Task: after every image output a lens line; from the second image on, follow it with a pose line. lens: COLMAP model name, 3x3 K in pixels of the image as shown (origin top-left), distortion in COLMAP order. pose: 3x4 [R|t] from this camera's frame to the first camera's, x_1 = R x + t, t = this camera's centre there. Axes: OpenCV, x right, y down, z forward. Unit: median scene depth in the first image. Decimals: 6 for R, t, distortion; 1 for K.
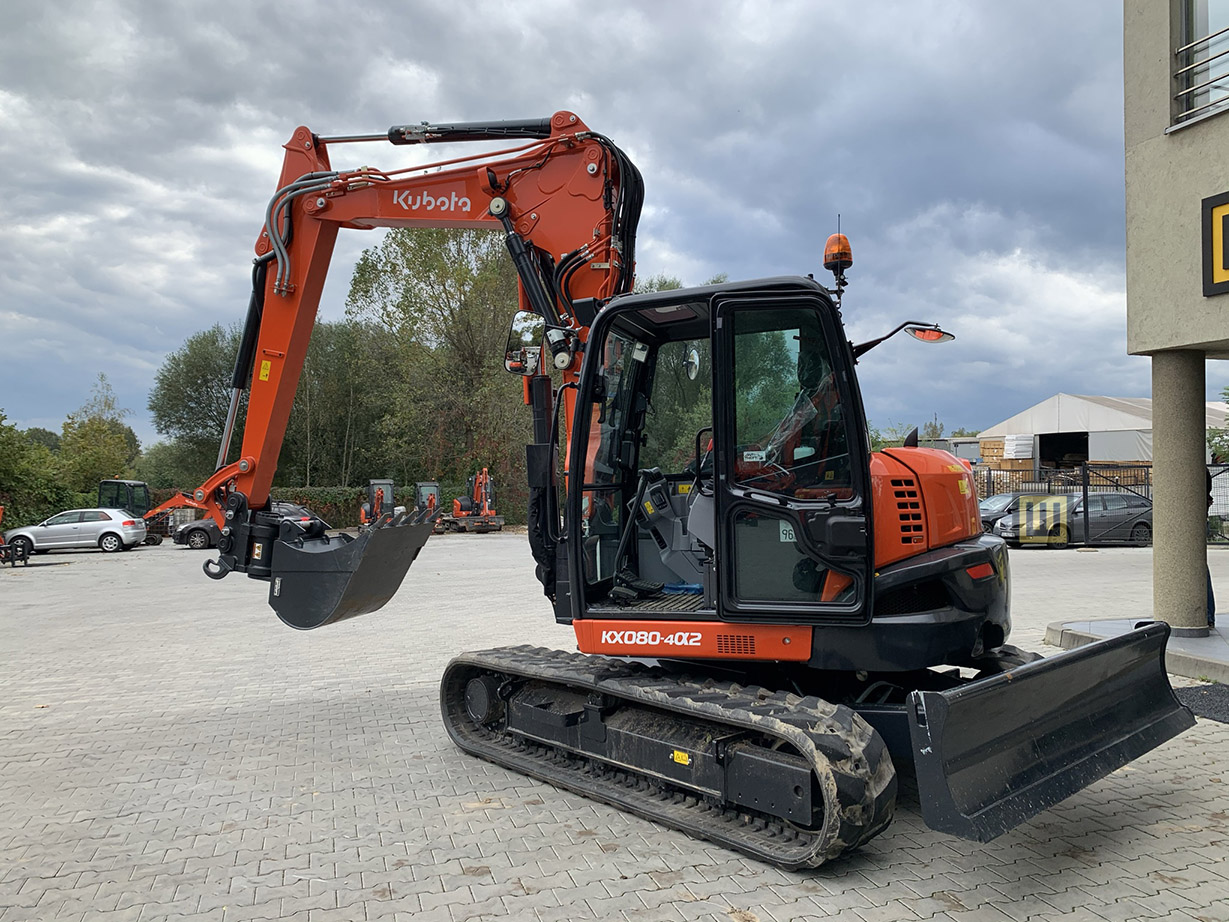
lens RADIAL K [[947.9, 0, 627.9], [0, 947.9, 450.0], [0, 0, 1]] dist [0.009569, -0.003364]
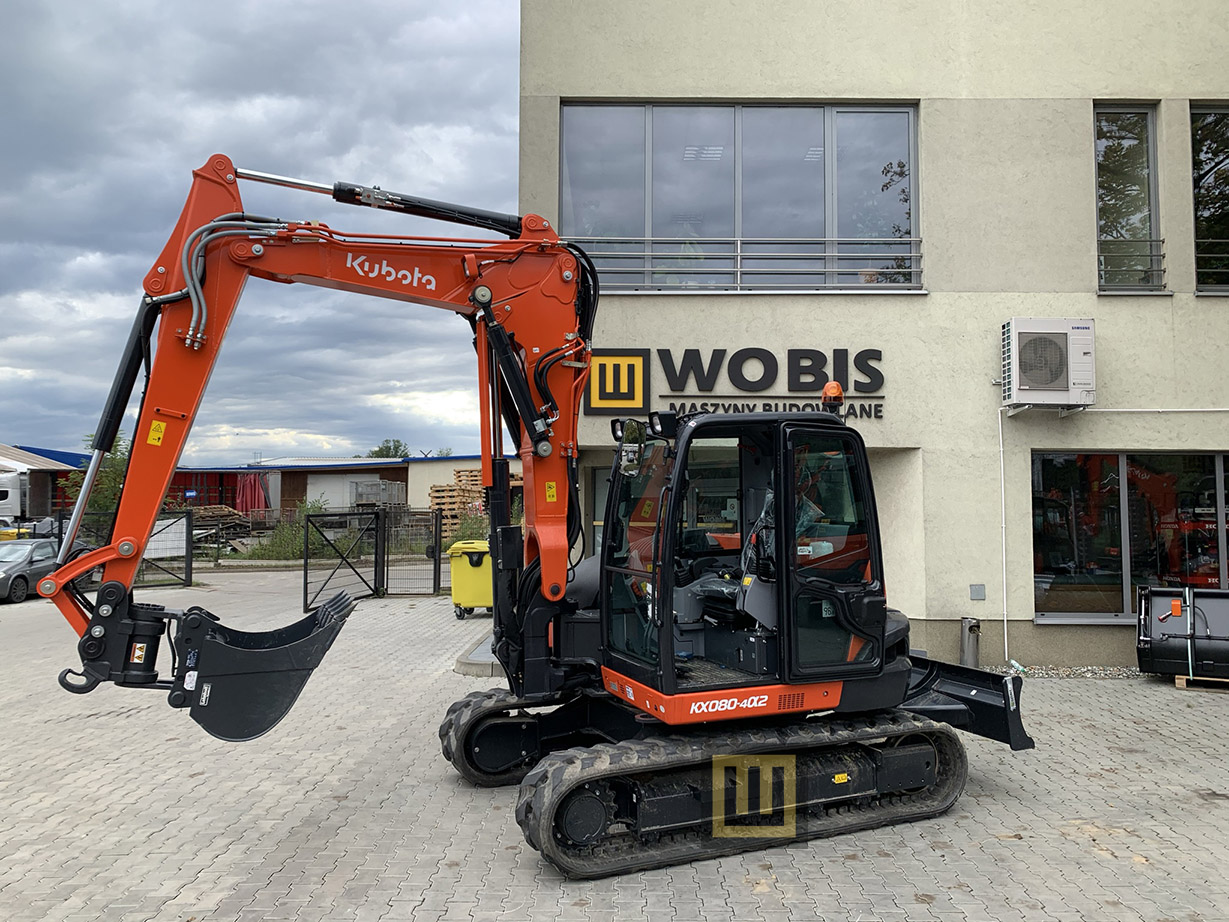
lens RADIAL K [[936.4, 0, 610.7], [0, 936.4, 451.1], [0, 0, 1]] dist [0.025039, -0.025696]
pose [[0.318084, 0.063188, 0.945955, -0.925796], [-0.029560, 0.997952, -0.056721, -0.031703], [-0.947602, -0.009920, 0.319300, 0.631144]]
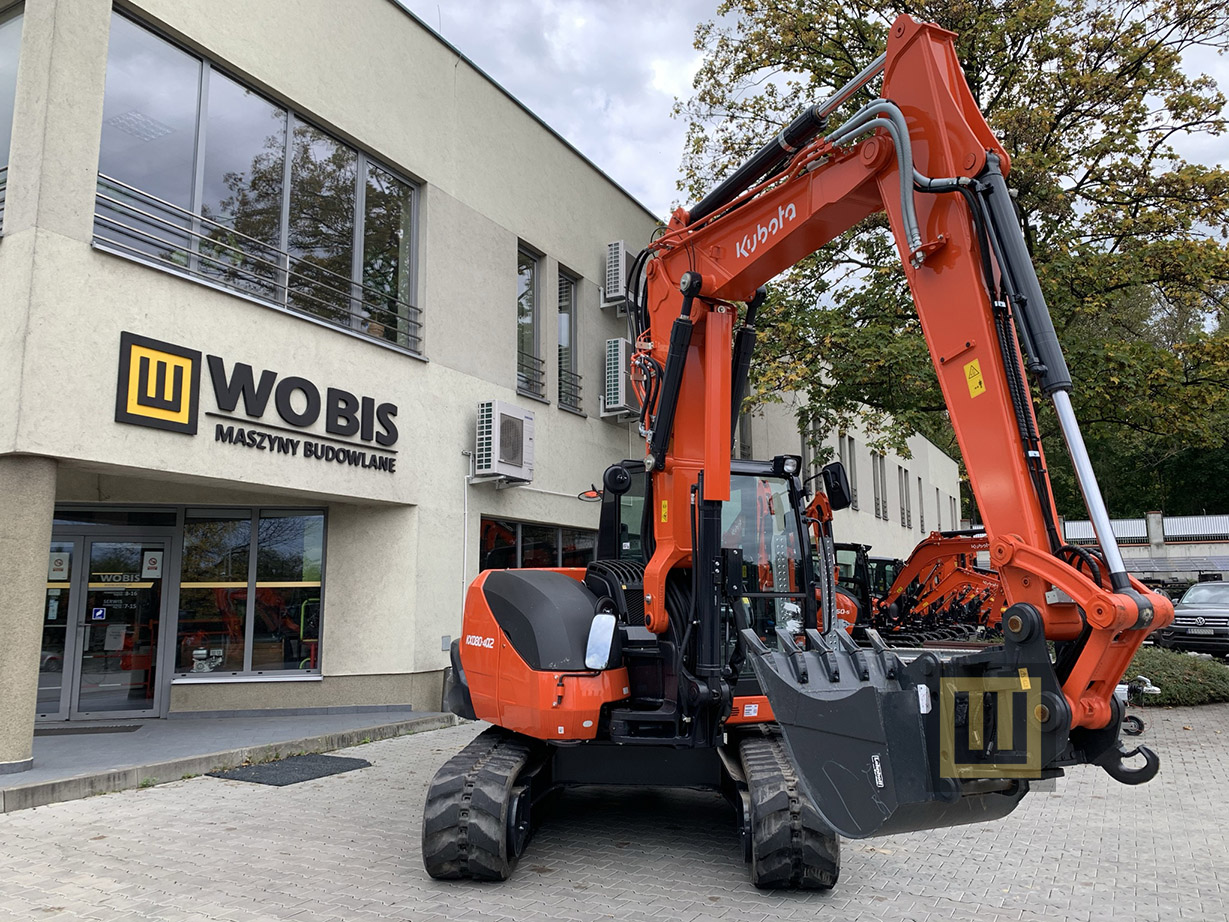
lens RADIAL K [[935.5, 0, 616.3], [0, 935.5, 456.3], [0, 0, 1]] dist [0.048566, -0.064576]
pose [[-0.690075, 0.113392, 0.714799, -0.654365], [-0.015591, 0.985092, -0.171322, 0.060497], [-0.723570, -0.129369, -0.678020, 1.640552]]
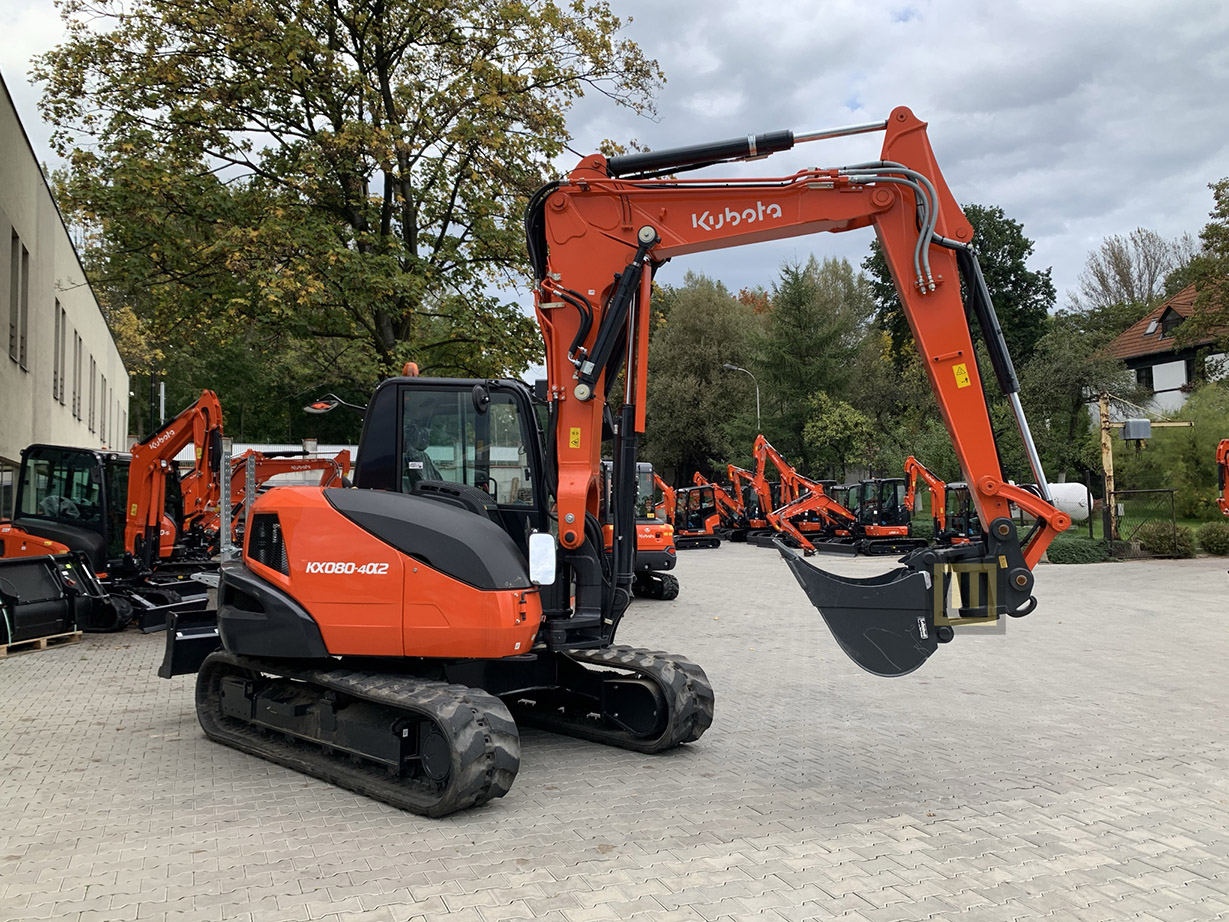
lens RADIAL K [[936.9, 0, 613.2], [0, 936.9, 454.8], [0, 0, 1]] dist [0.026450, -0.028543]
pose [[-0.994761, 0.004924, -0.102112, 0.026660], [0.014109, 0.995894, -0.089416, 0.062523], [0.101253, -0.090389, -0.990746, 1.951560]]
